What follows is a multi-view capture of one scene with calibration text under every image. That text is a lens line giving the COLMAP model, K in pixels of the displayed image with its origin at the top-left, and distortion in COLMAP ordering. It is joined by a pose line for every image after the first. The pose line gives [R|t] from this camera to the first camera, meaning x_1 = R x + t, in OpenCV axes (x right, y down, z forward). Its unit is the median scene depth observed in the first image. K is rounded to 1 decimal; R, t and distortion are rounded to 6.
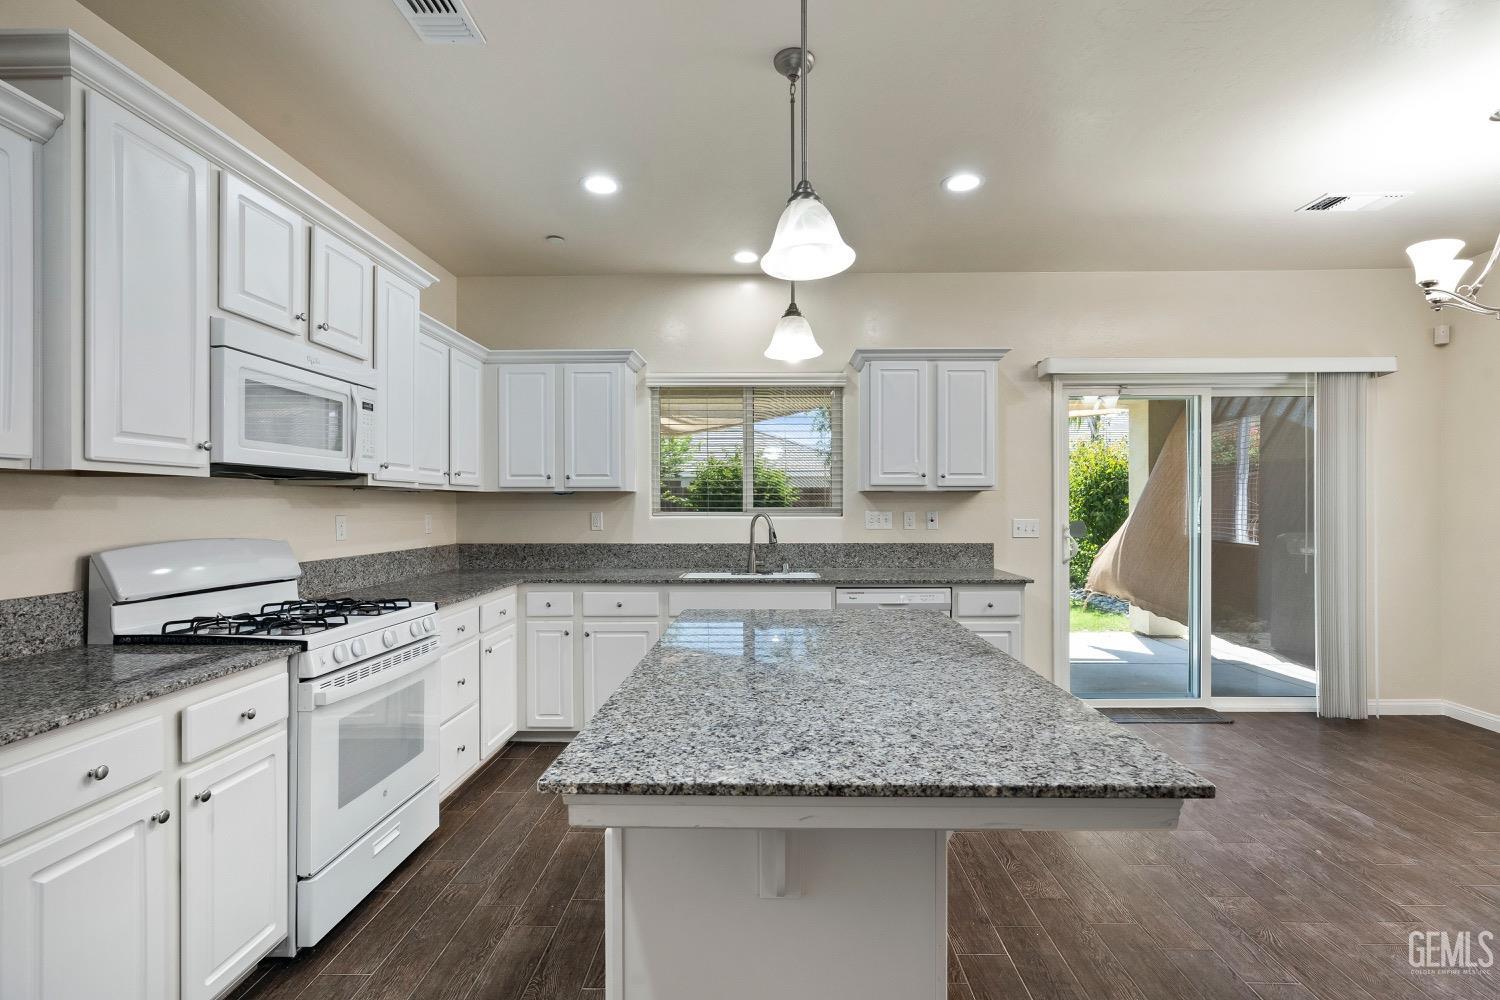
lens RADIAL K [[688.6, 0, 756.3], [0, 688.6, 491.2], [0, 0, 1]] dist [-0.009308, 0.002438]
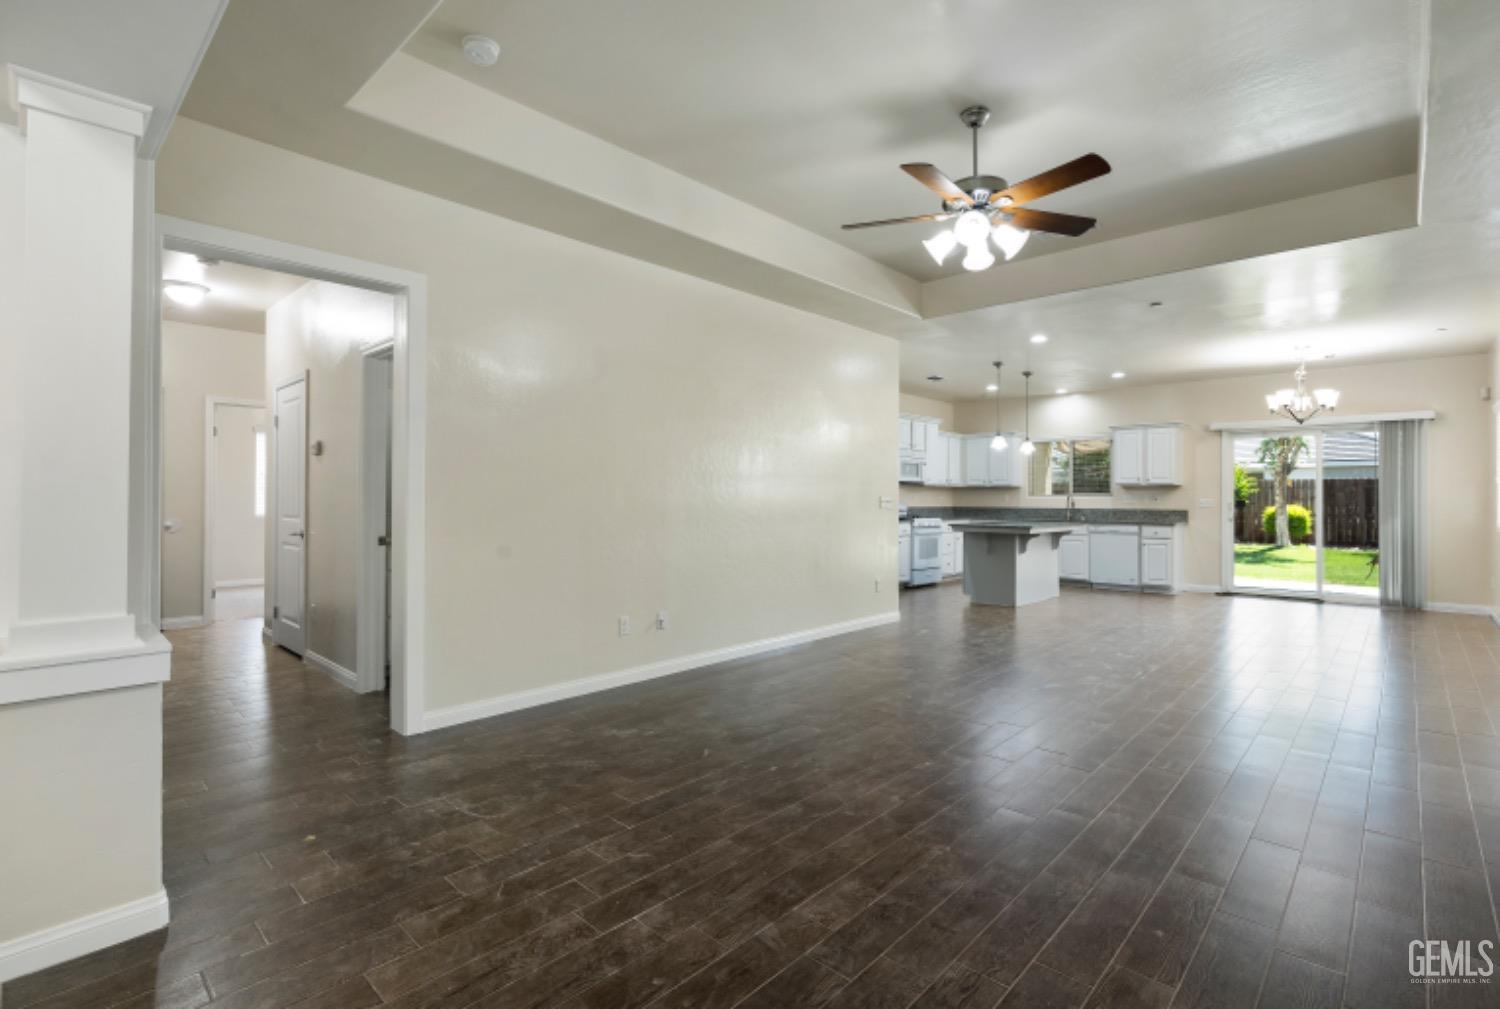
lens RADIAL K [[688.6, 0, 759.8], [0, 688.6, 497.6], [0, 0, 1]] dist [-0.009308, 0.002438]
pose [[0.746422, 0.007588, -0.665430, 0.761463], [0.005591, 0.999828, 0.017673, -0.008256], [0.665450, -0.016912, 0.746251, -1.449124]]
